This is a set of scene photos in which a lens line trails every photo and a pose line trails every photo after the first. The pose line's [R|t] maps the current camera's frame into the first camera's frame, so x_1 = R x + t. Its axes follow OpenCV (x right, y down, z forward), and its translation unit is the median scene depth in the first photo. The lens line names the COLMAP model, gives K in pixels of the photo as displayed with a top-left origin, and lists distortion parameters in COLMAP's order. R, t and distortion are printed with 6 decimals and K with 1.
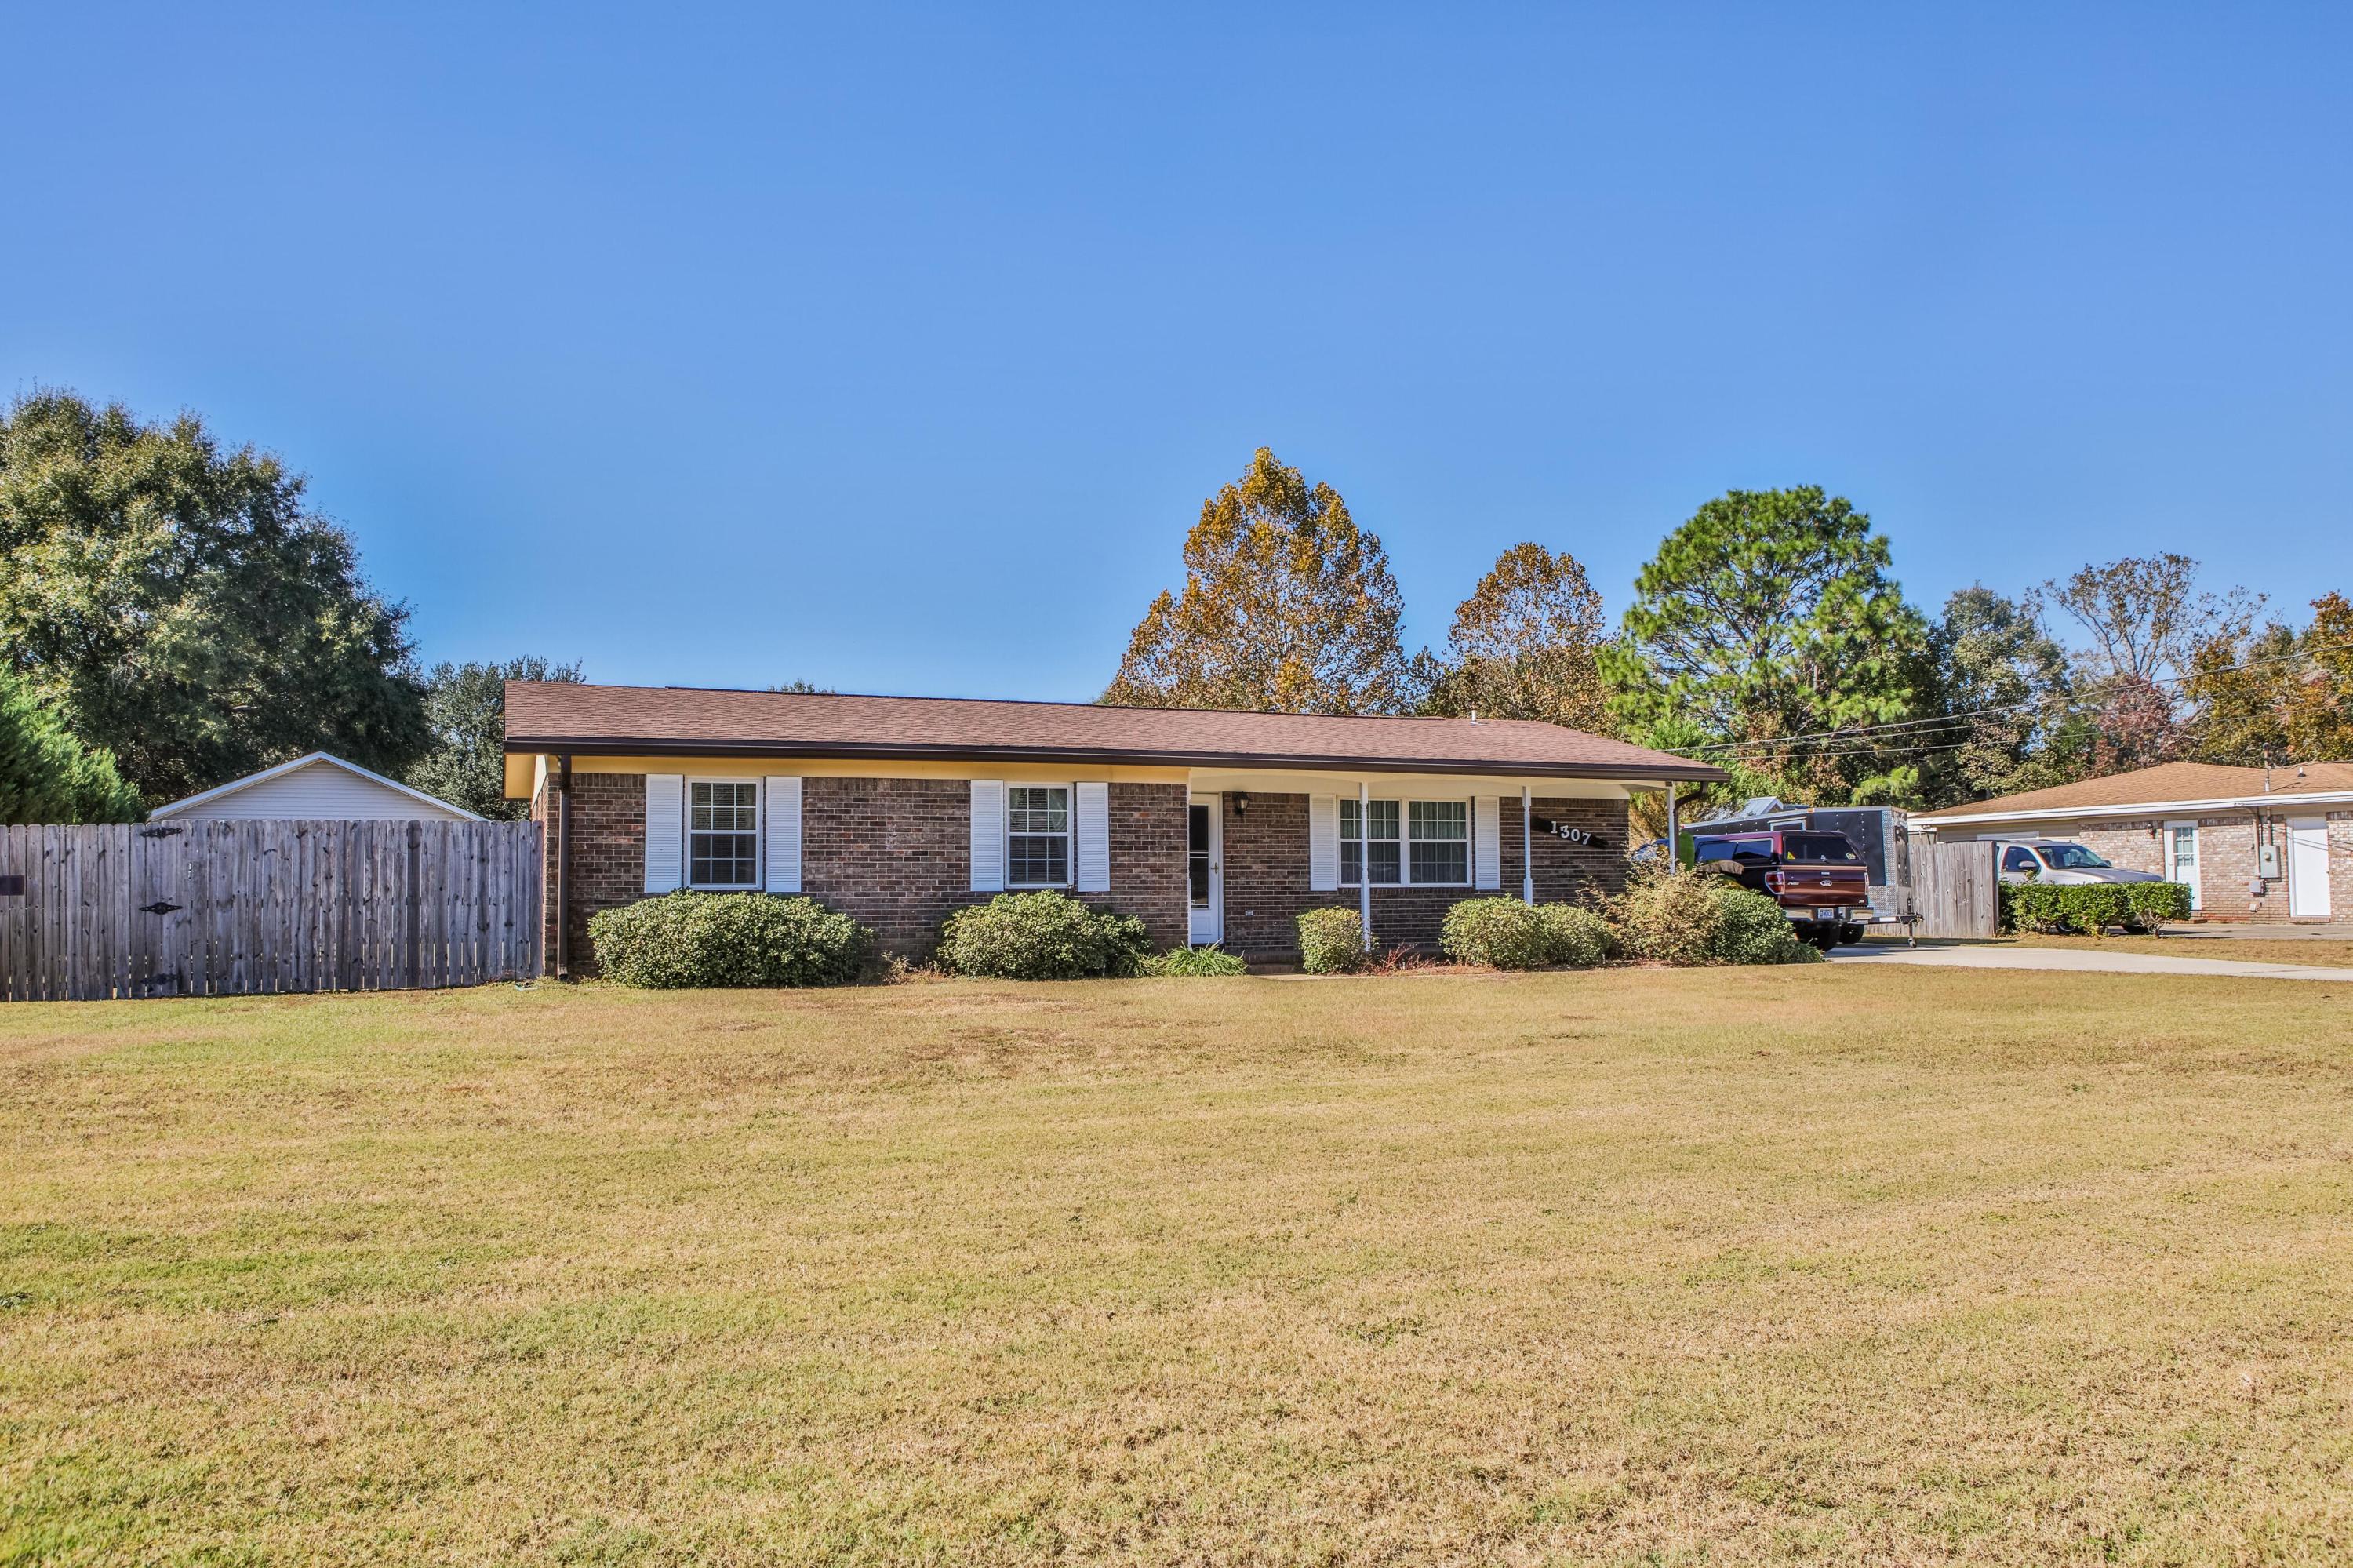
lens RADIAL K [[1713.4, 0, 1175.5], [0, 1713.4, 789.3], [0, 0, 1]] dist [-0.111926, 0.080531]
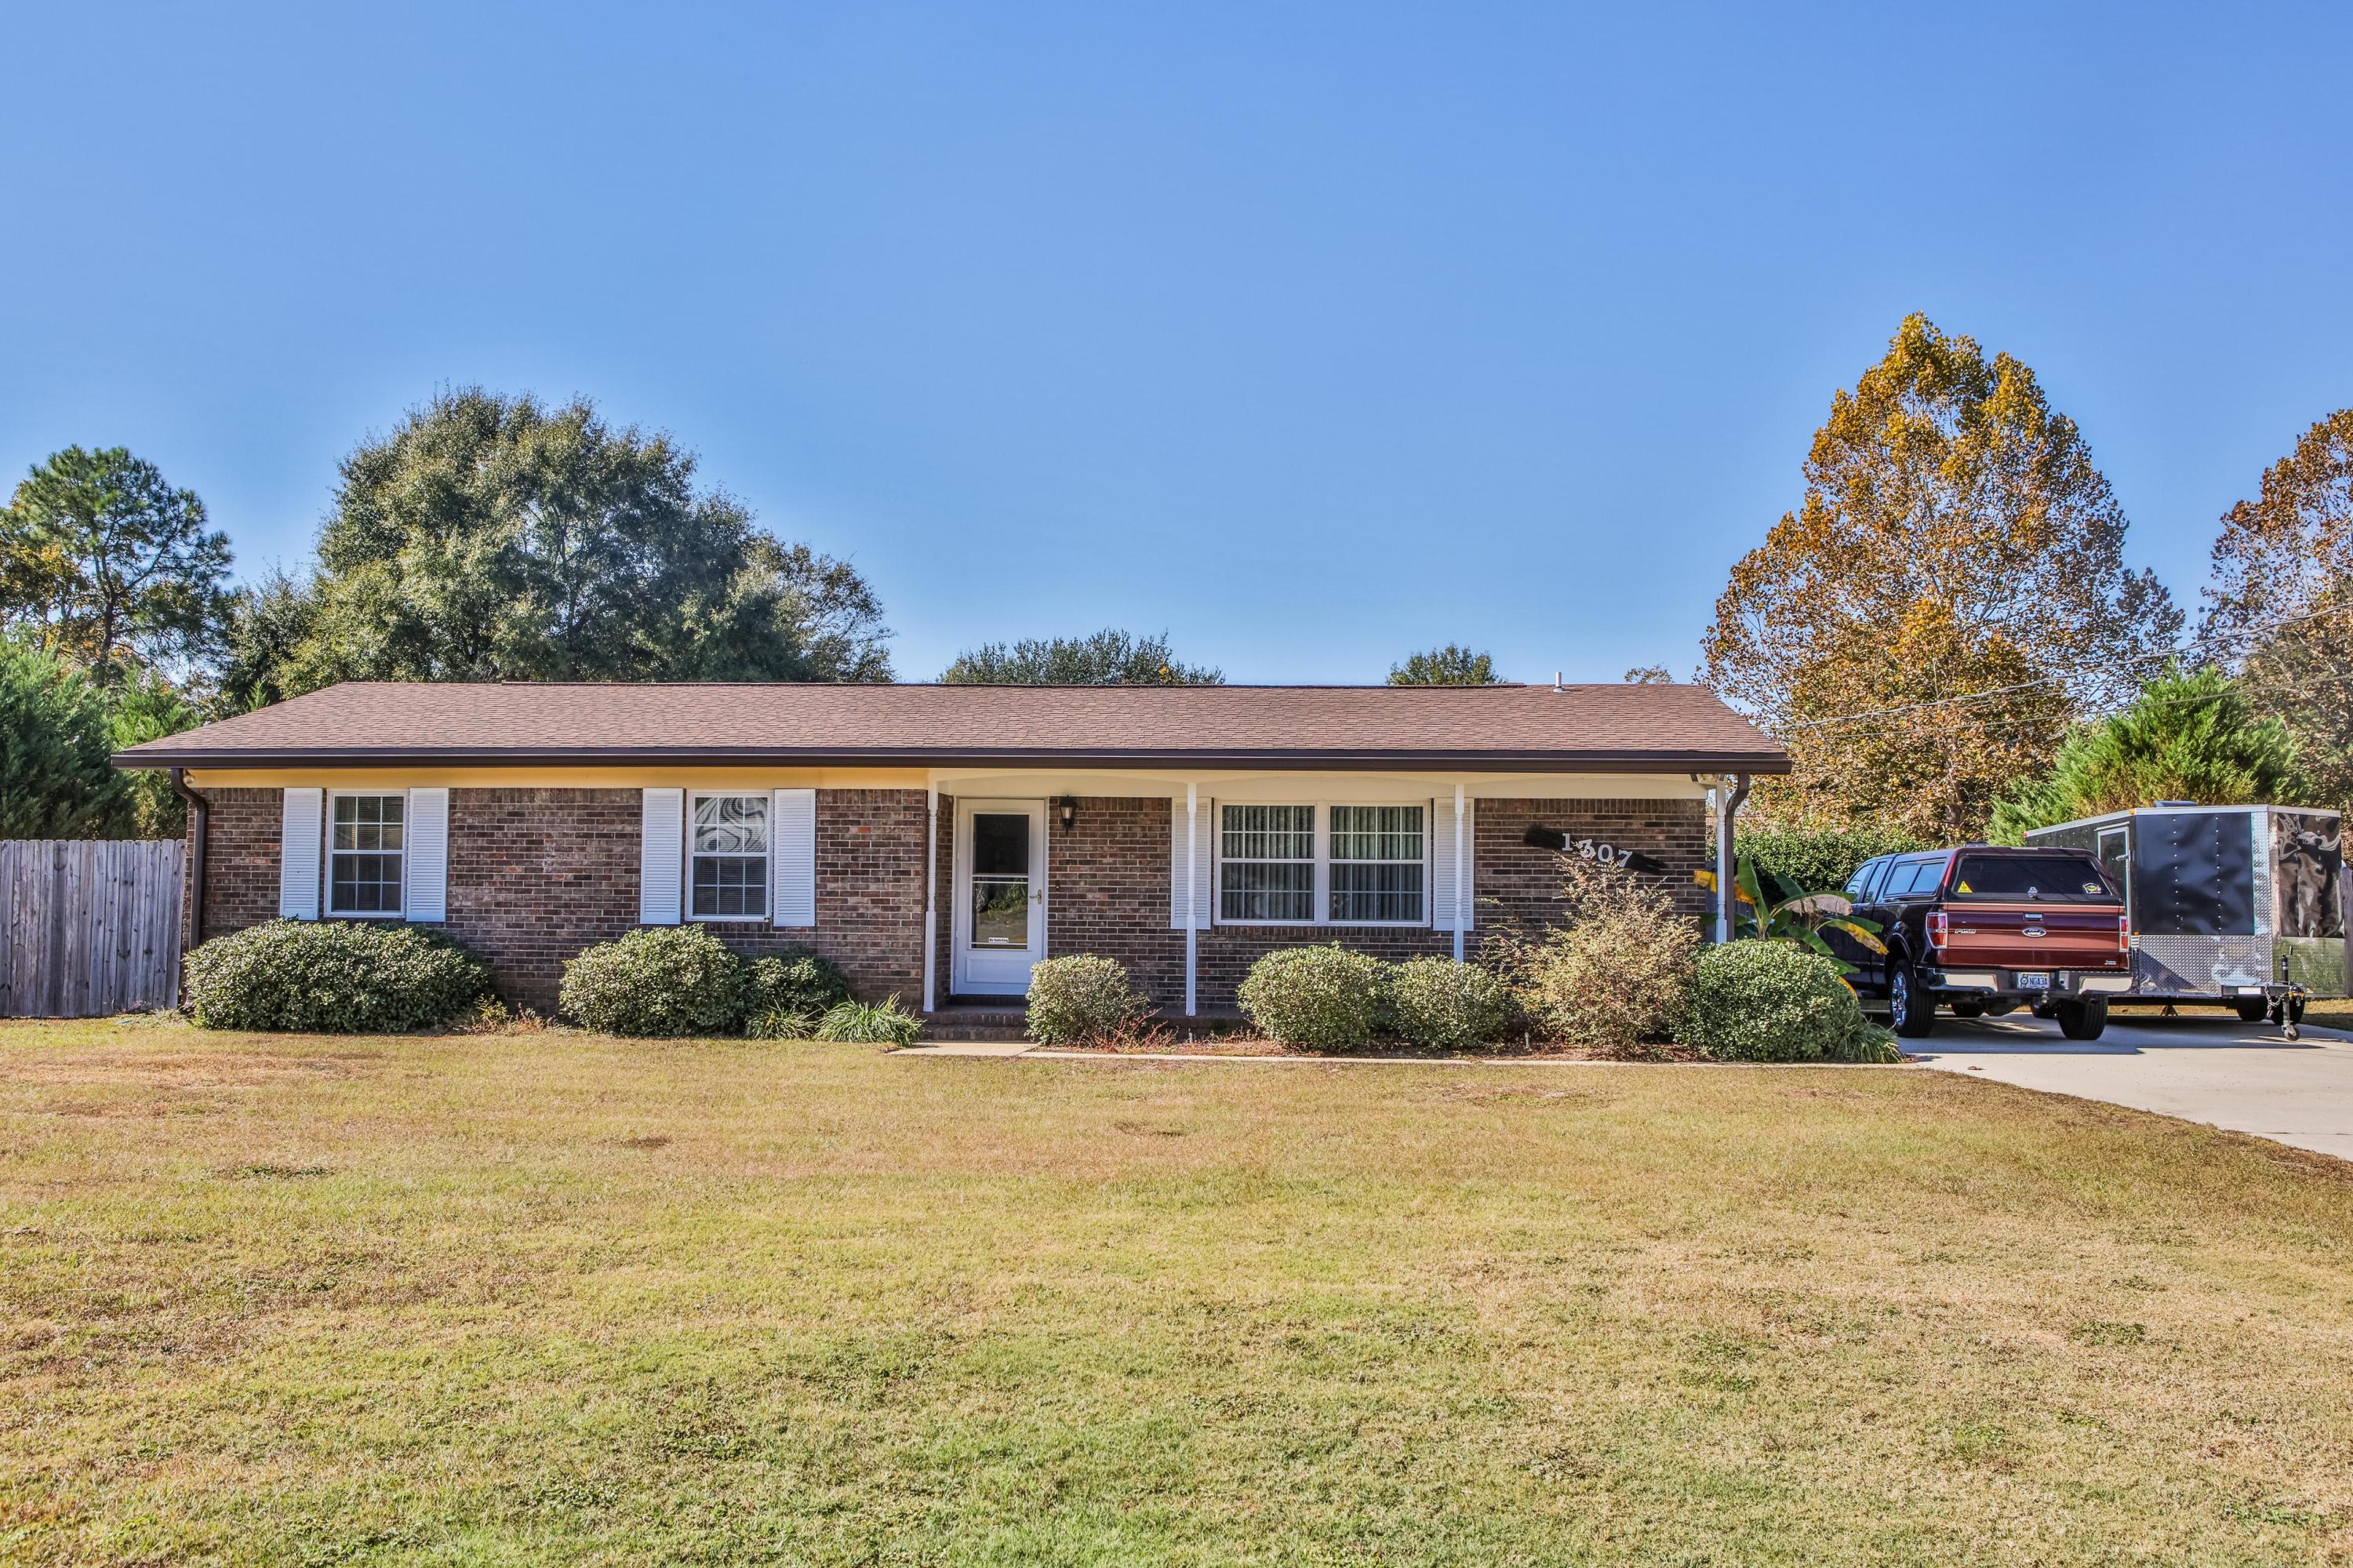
lens RADIAL K [[2021.7, 0, 1176.5], [0, 2021.7, 784.0], [0, 0, 1]] dist [-0.061460, 0.005418]
pose [[0.894693, -0.010243, -0.446564, 0.500302], [0.013631, 0.999898, 0.004375, -0.007761], [0.446474, -0.010002, 0.894741, 0.228483]]
